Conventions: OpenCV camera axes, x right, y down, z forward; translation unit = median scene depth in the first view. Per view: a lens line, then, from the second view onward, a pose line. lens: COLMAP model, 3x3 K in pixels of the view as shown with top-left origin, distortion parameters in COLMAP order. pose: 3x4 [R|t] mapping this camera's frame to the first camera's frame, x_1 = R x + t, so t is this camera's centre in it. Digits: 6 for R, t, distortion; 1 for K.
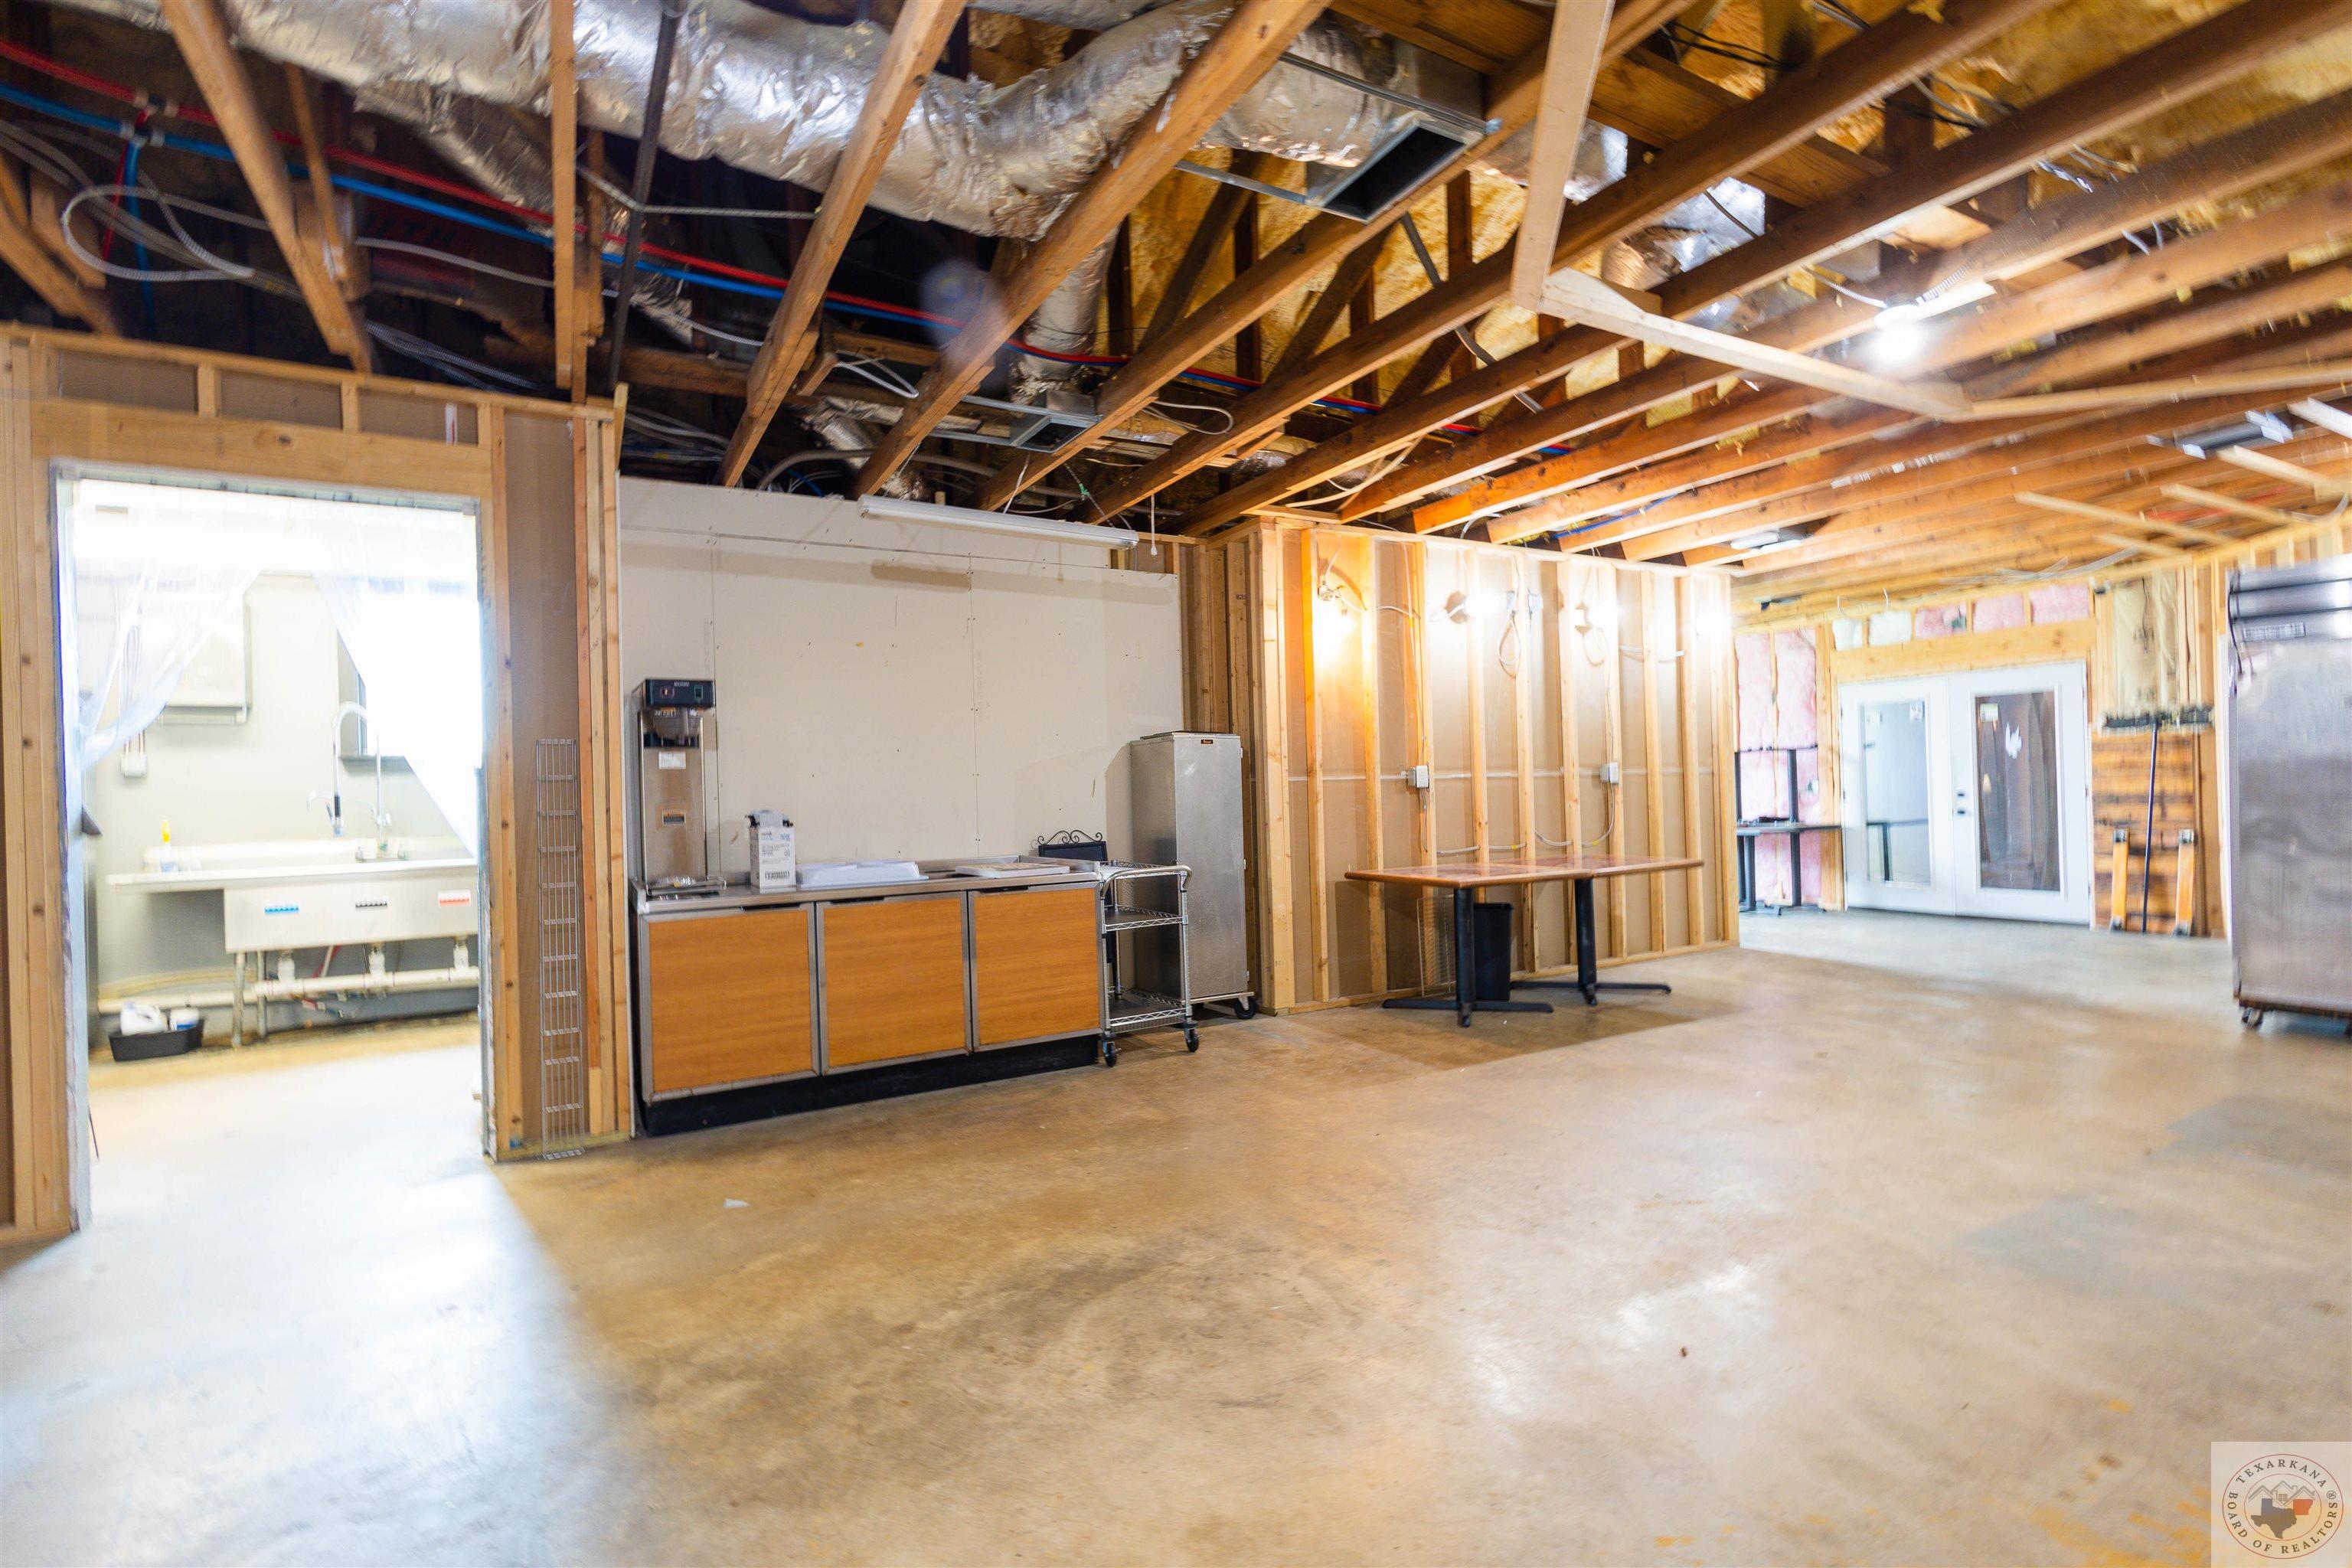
lens RADIAL K [[1066.9, 0, 1176.0], [0, 1066.9, 784.0], [0, 0, 1]] dist [0.003010, 0.000061]
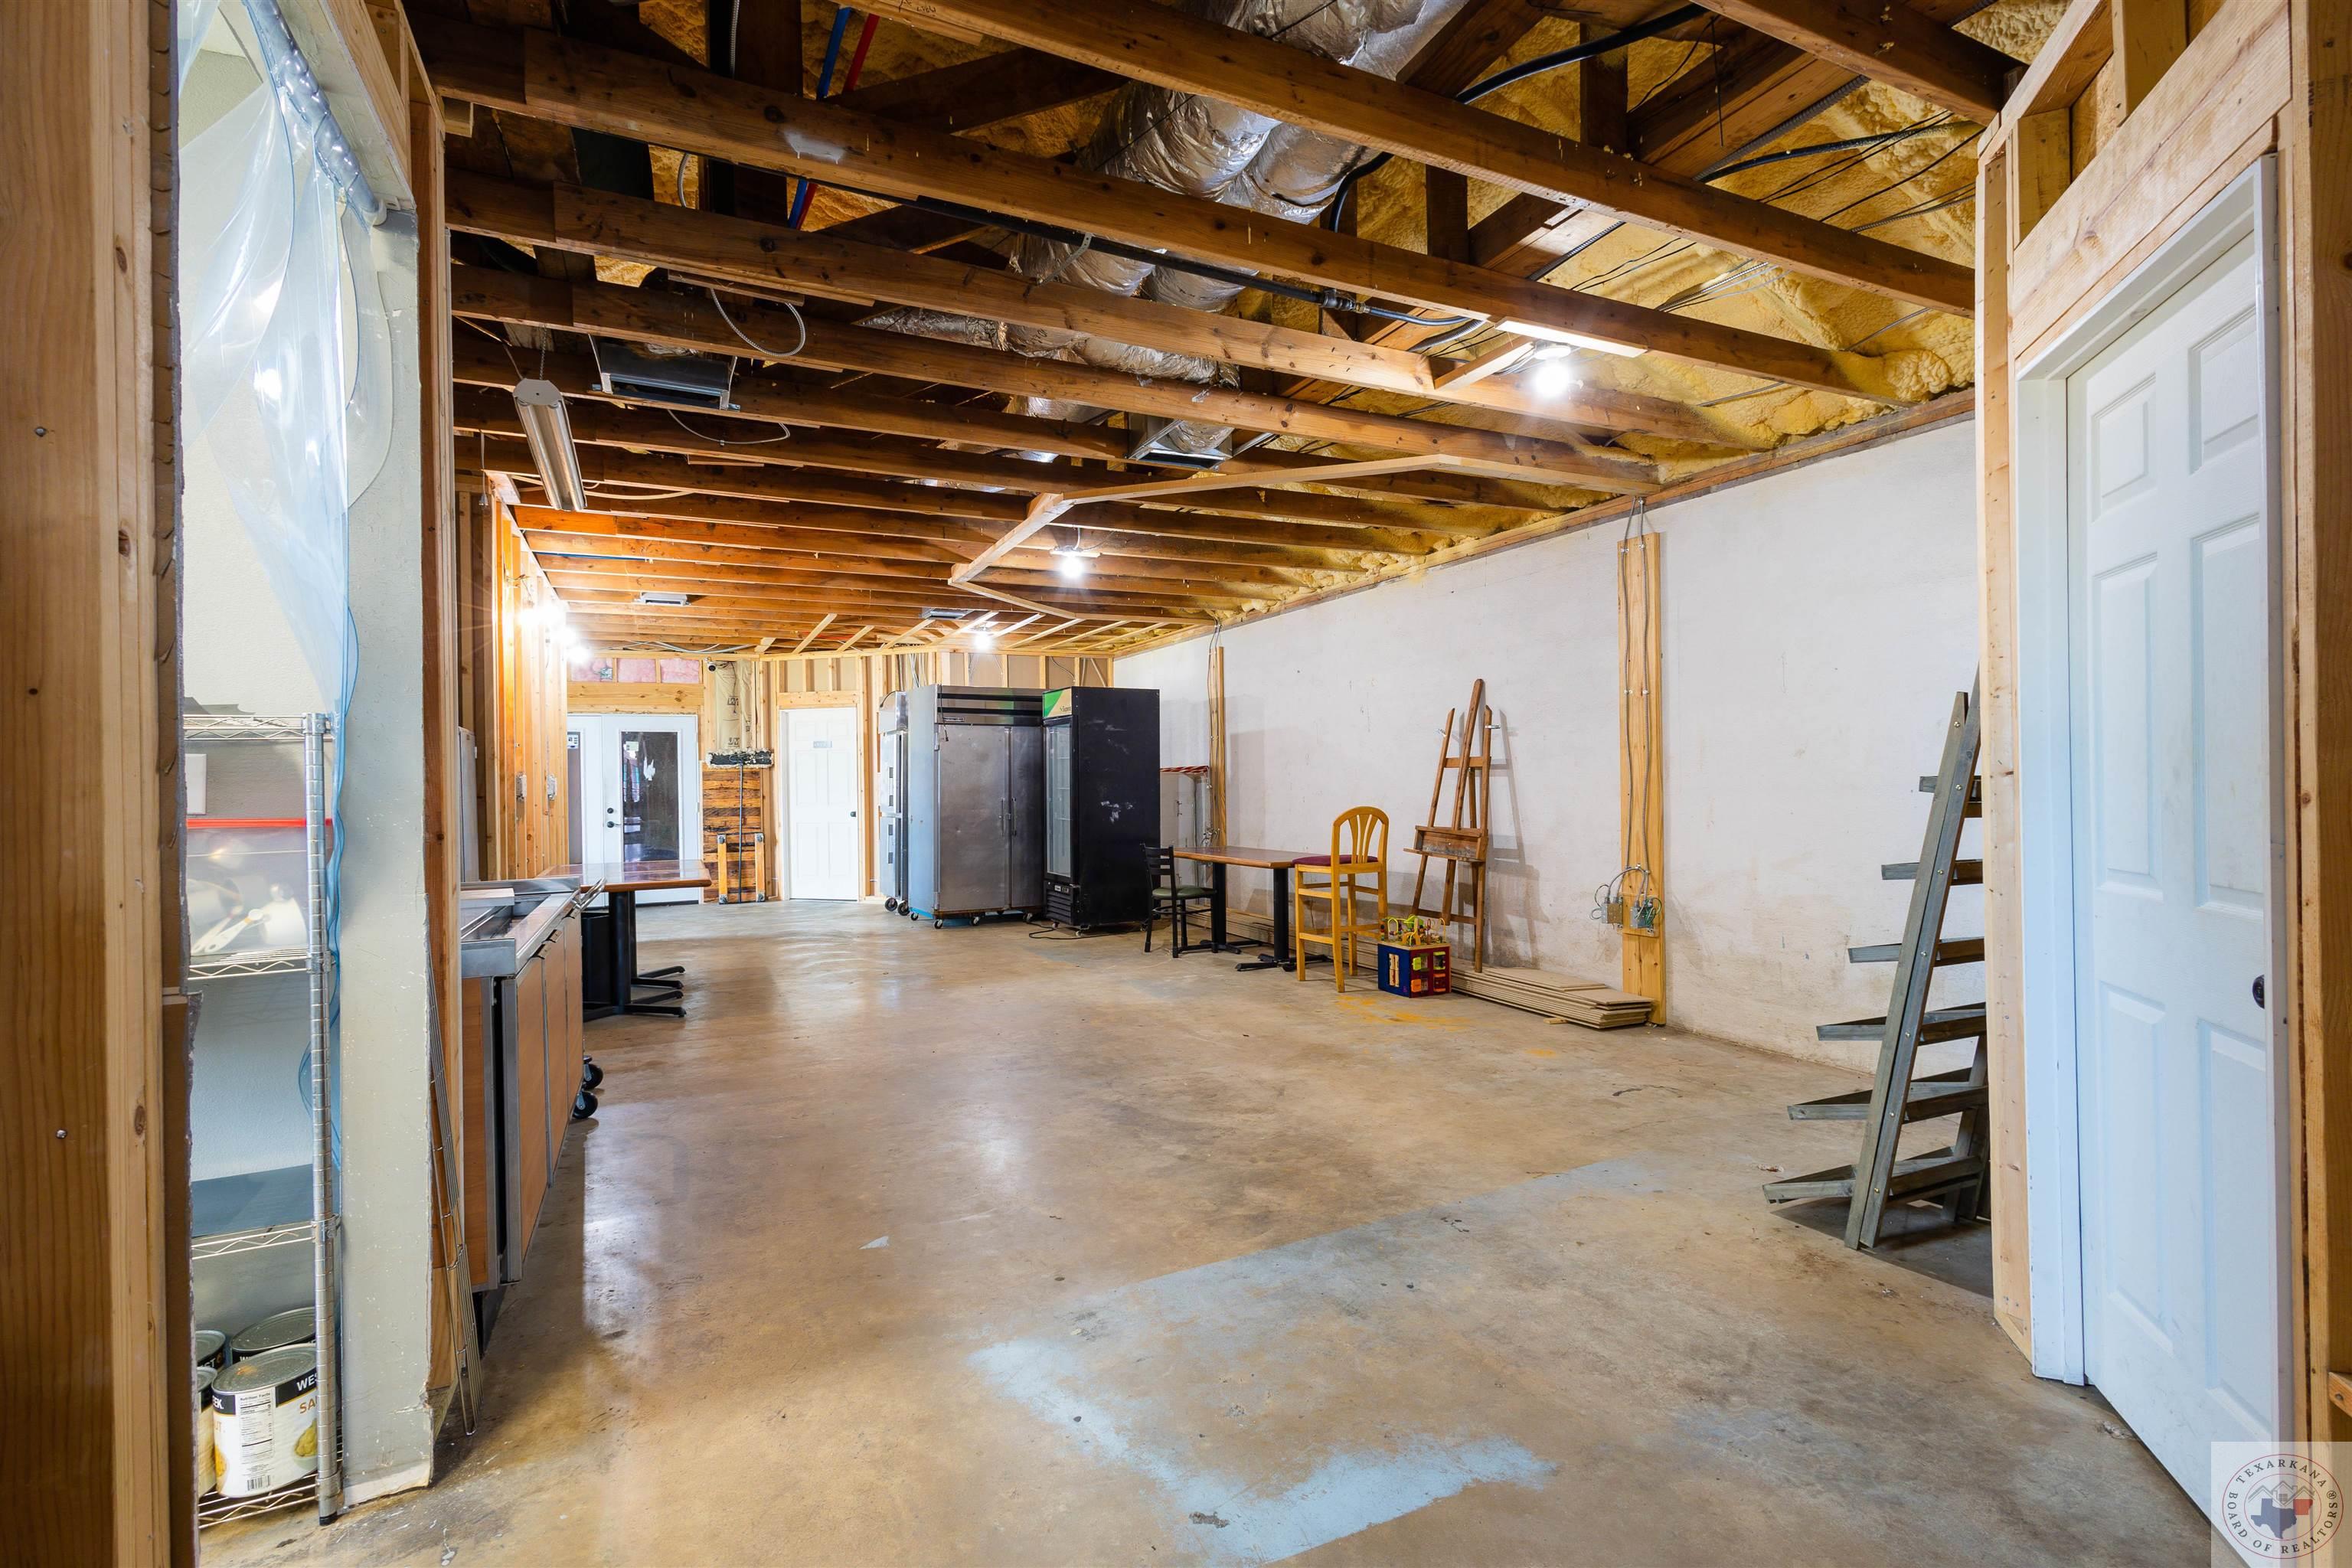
lens RADIAL K [[1066.9, 0, 1176.0], [0, 1066.9, 784.0], [0, 0, 1]] dist [0.003010, 0.000061]
pose [[0.081231, 0.023334, 0.996422, -1.503974], [0.003669, 0.999712, -0.023710, 0.036439], [-0.996689, 0.005582, 0.081122, 0.787965]]
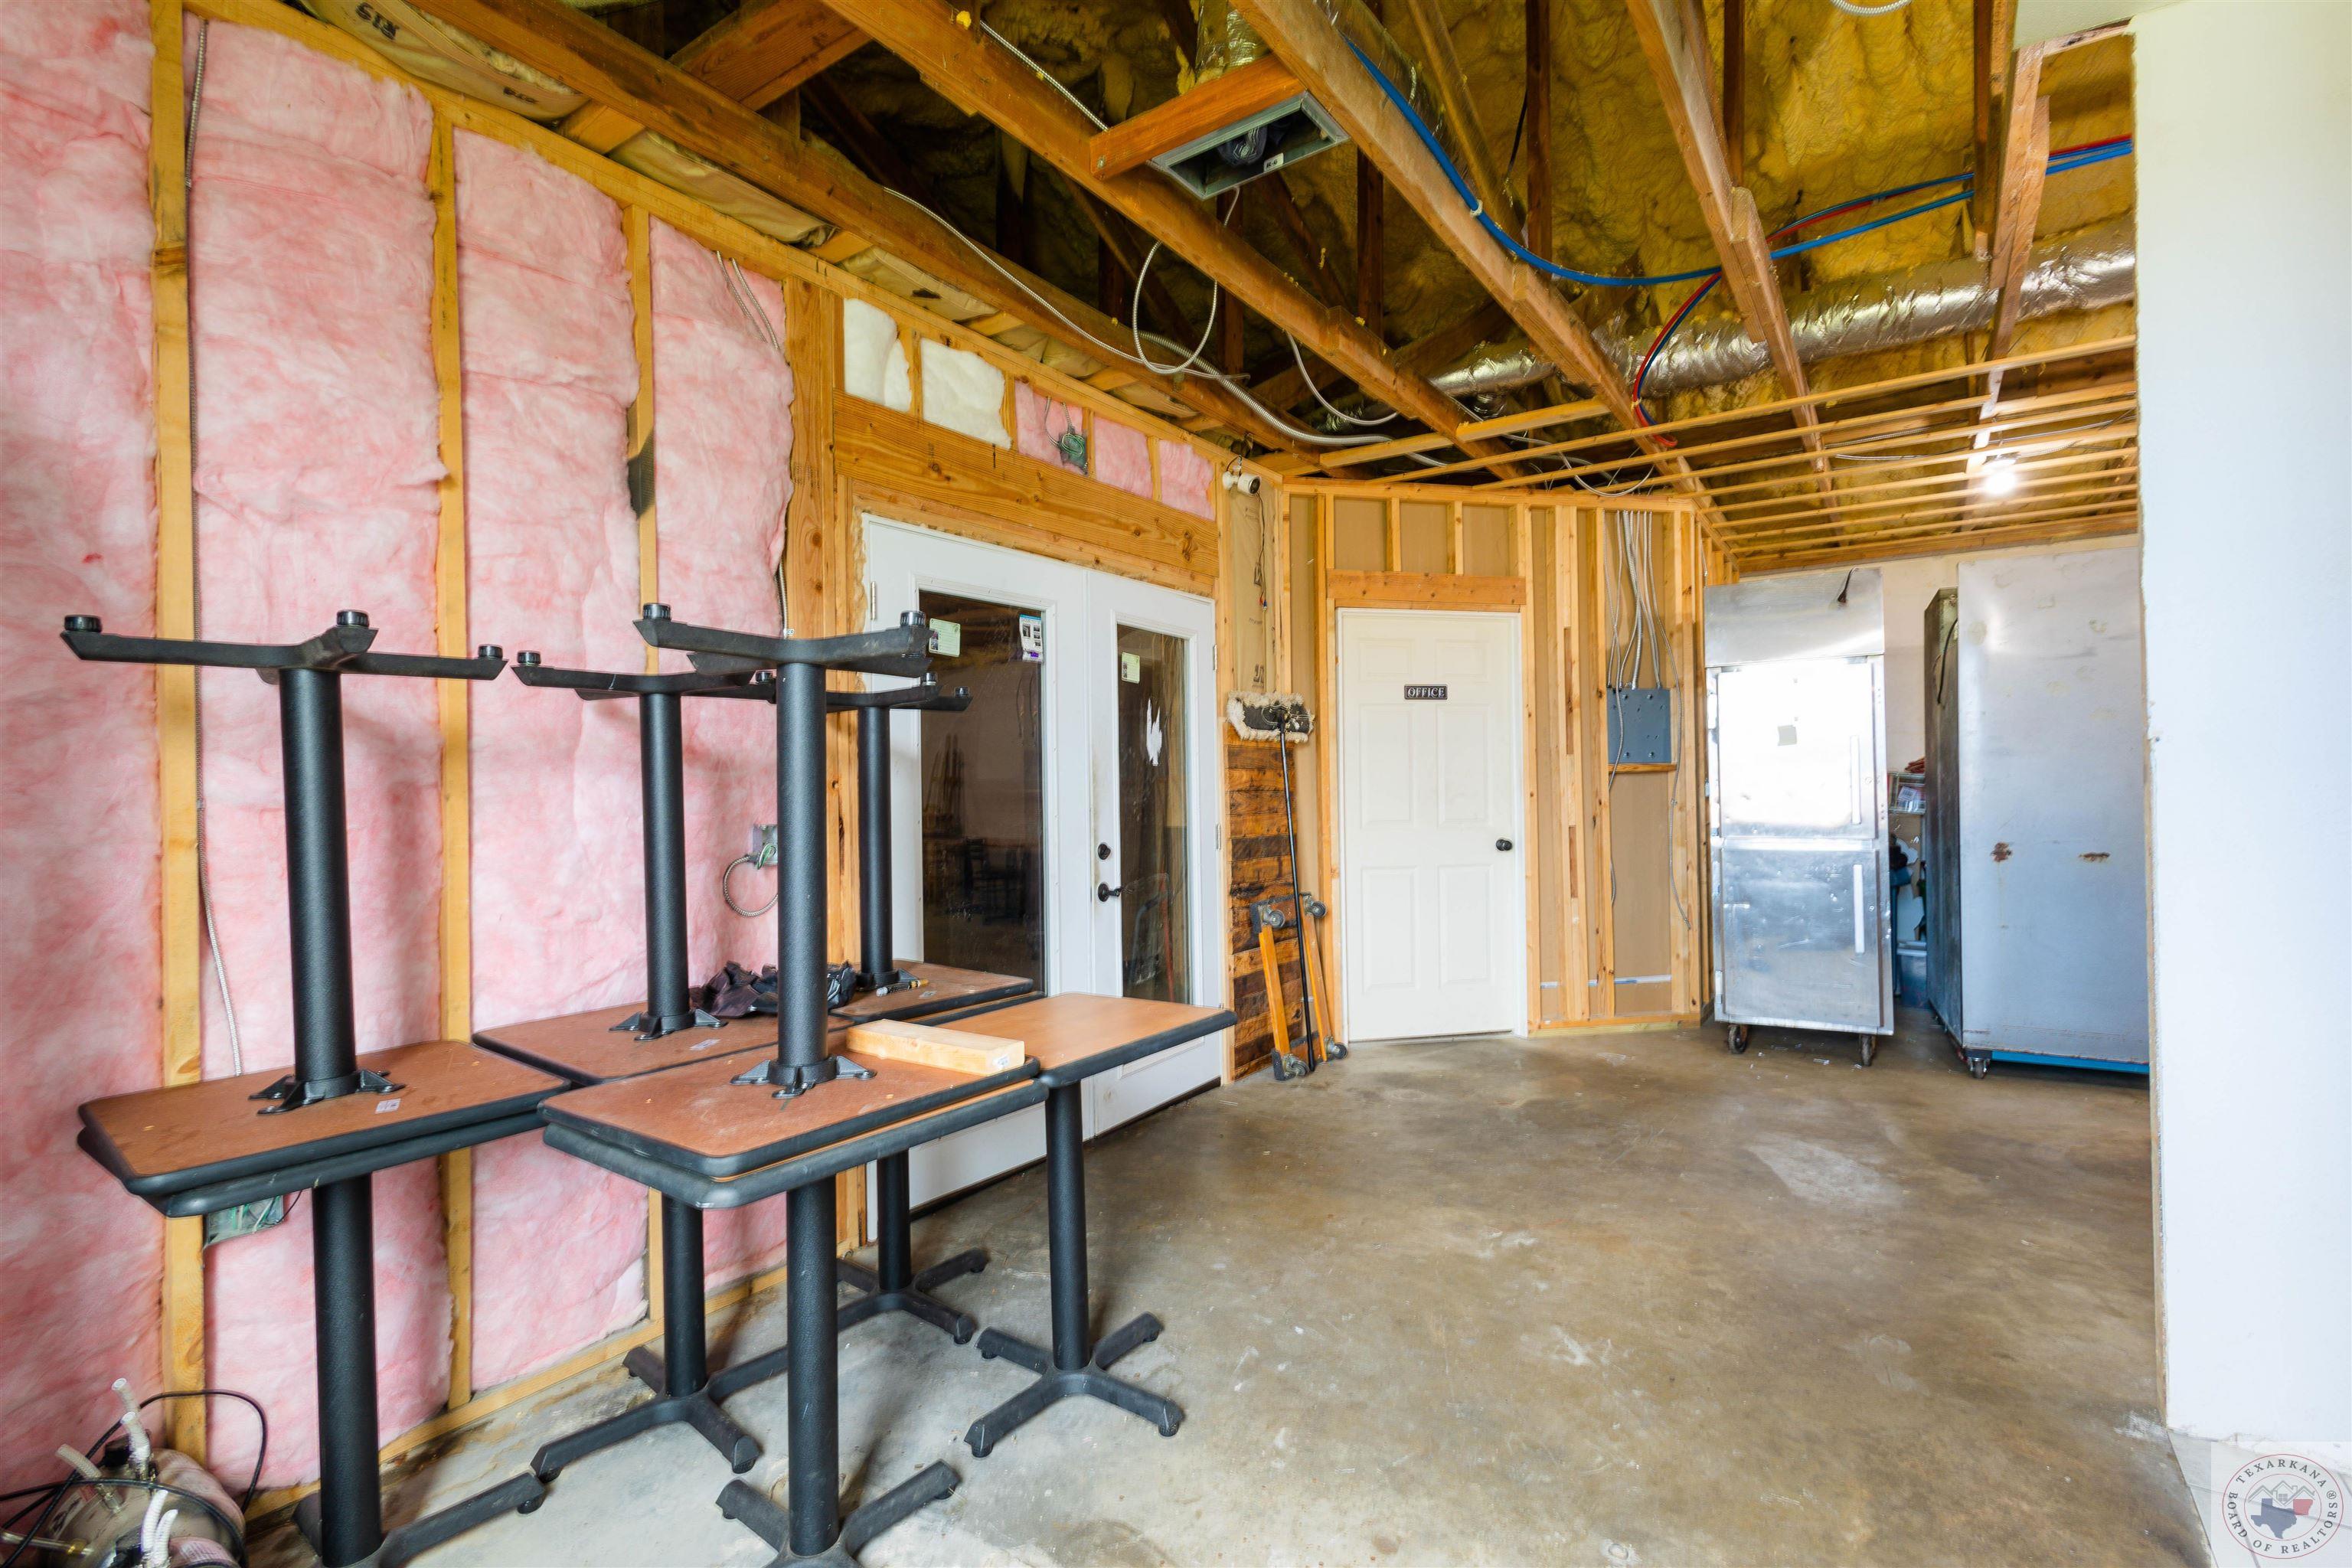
lens RADIAL K [[1066.9, 0, 1176.0], [0, 1066.9, 784.0], [0, 0, 1]] dist [0.003010, 0.000061]
pose [[-0.428059, 0.033980, 0.903112, 1.115937], [0.012178, 0.999419, -0.031831, -0.008974], [-0.903669, -0.002627, -0.428224, 3.800789]]
